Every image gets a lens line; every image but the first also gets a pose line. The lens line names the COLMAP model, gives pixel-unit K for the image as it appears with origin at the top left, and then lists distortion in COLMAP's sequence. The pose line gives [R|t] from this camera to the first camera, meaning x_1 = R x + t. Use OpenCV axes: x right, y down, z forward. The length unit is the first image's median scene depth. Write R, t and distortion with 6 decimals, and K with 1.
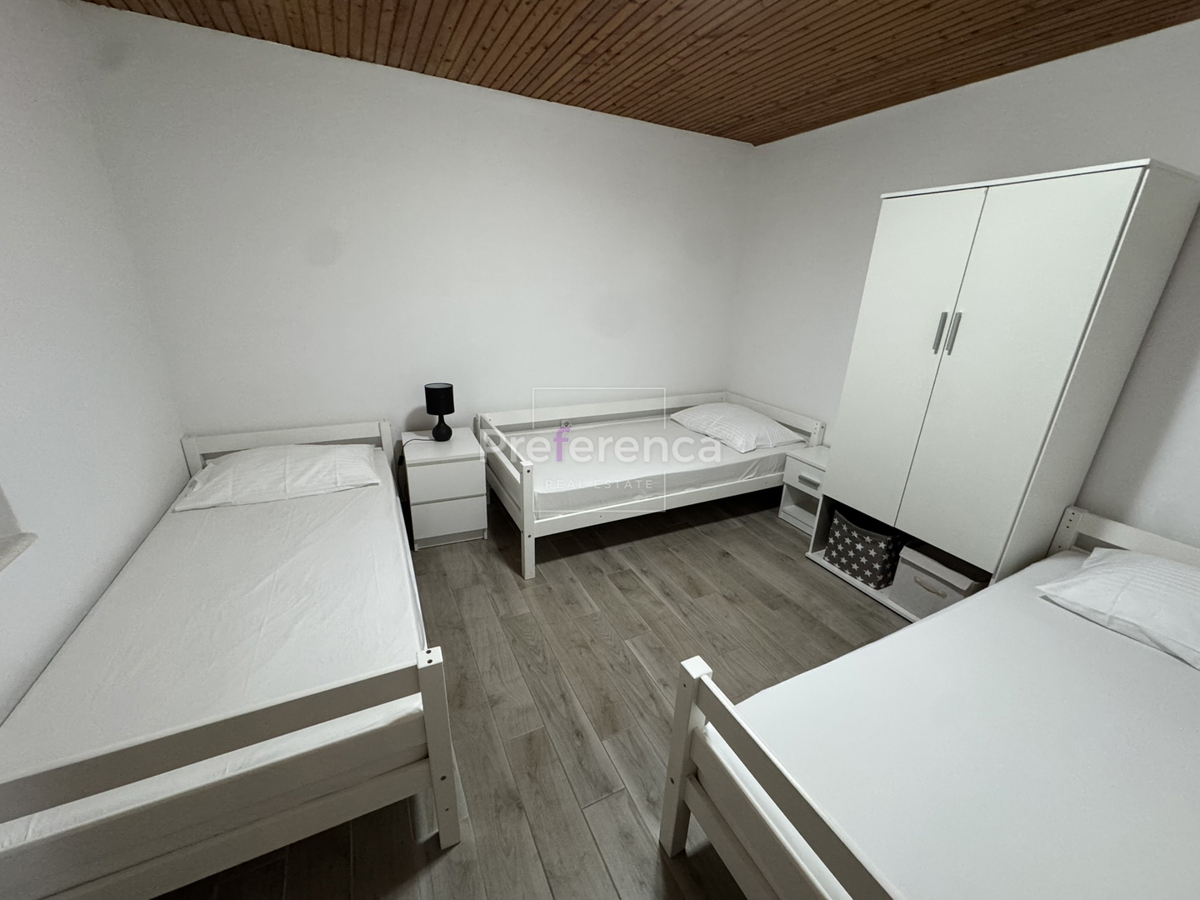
lens RADIAL K [[477.3, 0, 600.0], [0, 477.3, 450.0], [0, 0, 1]] dist [-0.001982, -0.000232]
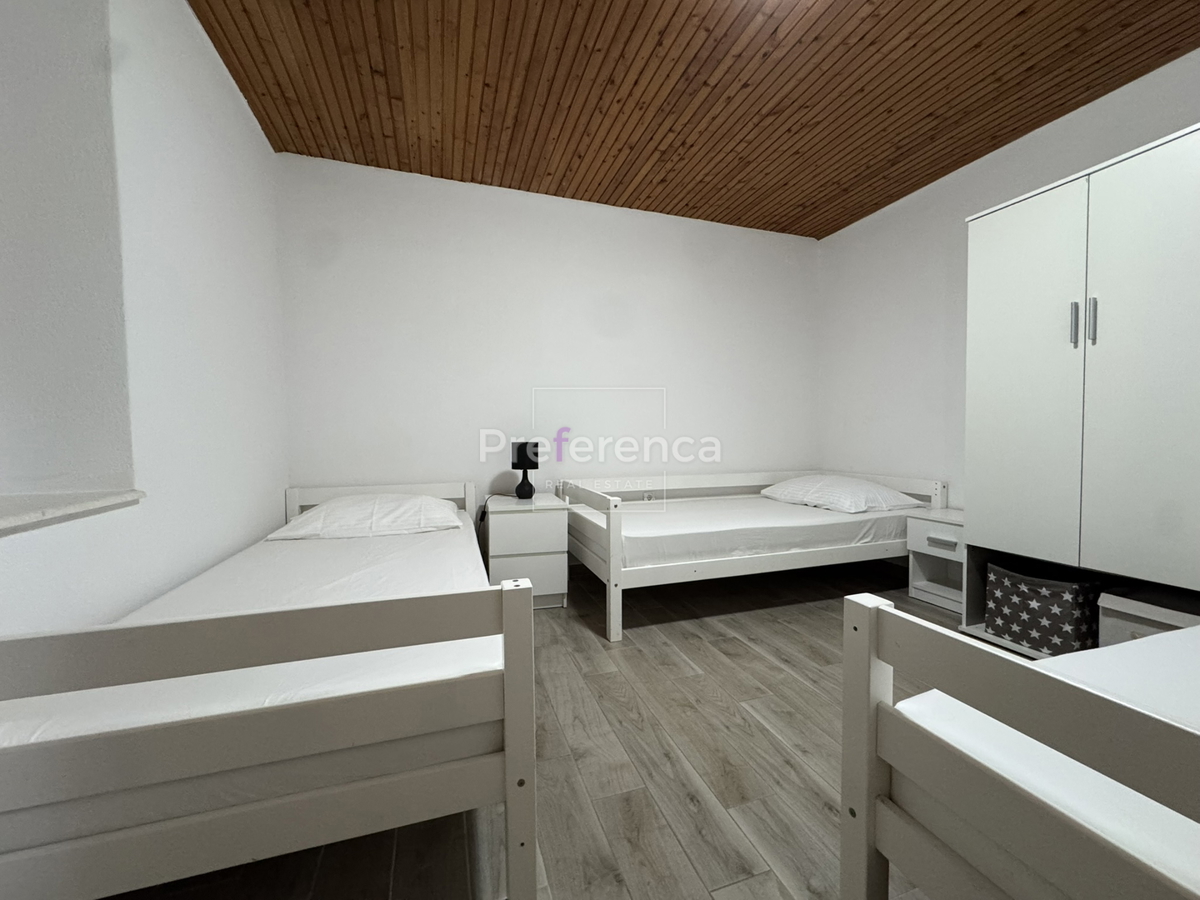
lens RADIAL K [[477.3, 0, 600.0], [0, 477.3, 450.0], [0, 0, 1]] dist [-0.001982, -0.000232]
pose [[0.989441, -0.037385, -0.140034, -0.046361], [-0.008323, 0.949911, -0.312408, 0.230802], [0.144700, 0.310275, 0.939570, 0.090827]]
